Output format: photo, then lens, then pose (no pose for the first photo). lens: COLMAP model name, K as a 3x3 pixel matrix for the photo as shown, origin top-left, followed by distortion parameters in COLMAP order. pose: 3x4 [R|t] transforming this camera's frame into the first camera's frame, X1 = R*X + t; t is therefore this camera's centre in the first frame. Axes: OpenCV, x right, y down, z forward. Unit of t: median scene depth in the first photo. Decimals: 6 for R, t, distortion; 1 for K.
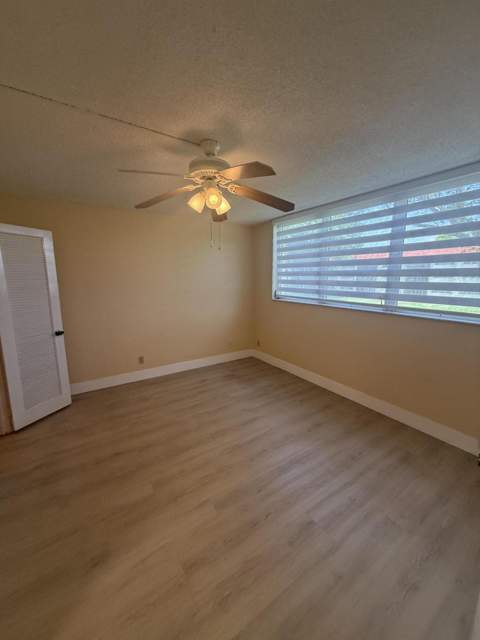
lens RADIAL K [[257.5, 0, 241.1], [0, 257.5, 318.7], [0, 0, 1]] dist [-0.000300, 0.000069]
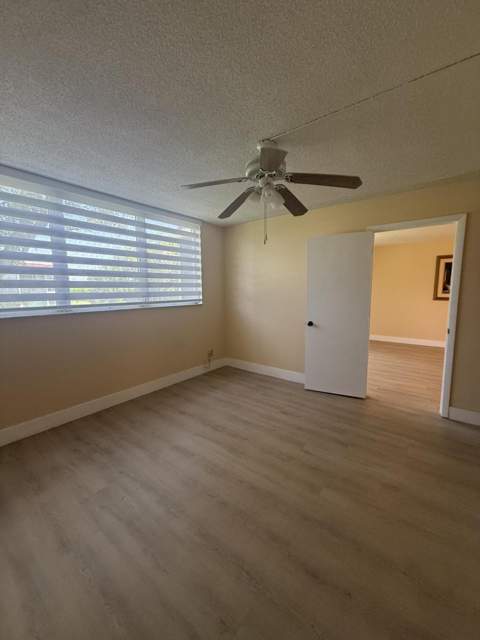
lens RADIAL K [[257.5, 0, 240.9], [0, 257.5, 320.2], [0, 0, 1]] dist [-0.000300, 0.000069]
pose [[-0.335821, -0.118766, 0.934408, -0.770335], [0.152484, 0.972079, 0.178356, -0.124681], [-0.929501, 0.202378, -0.308334, 1.045981]]
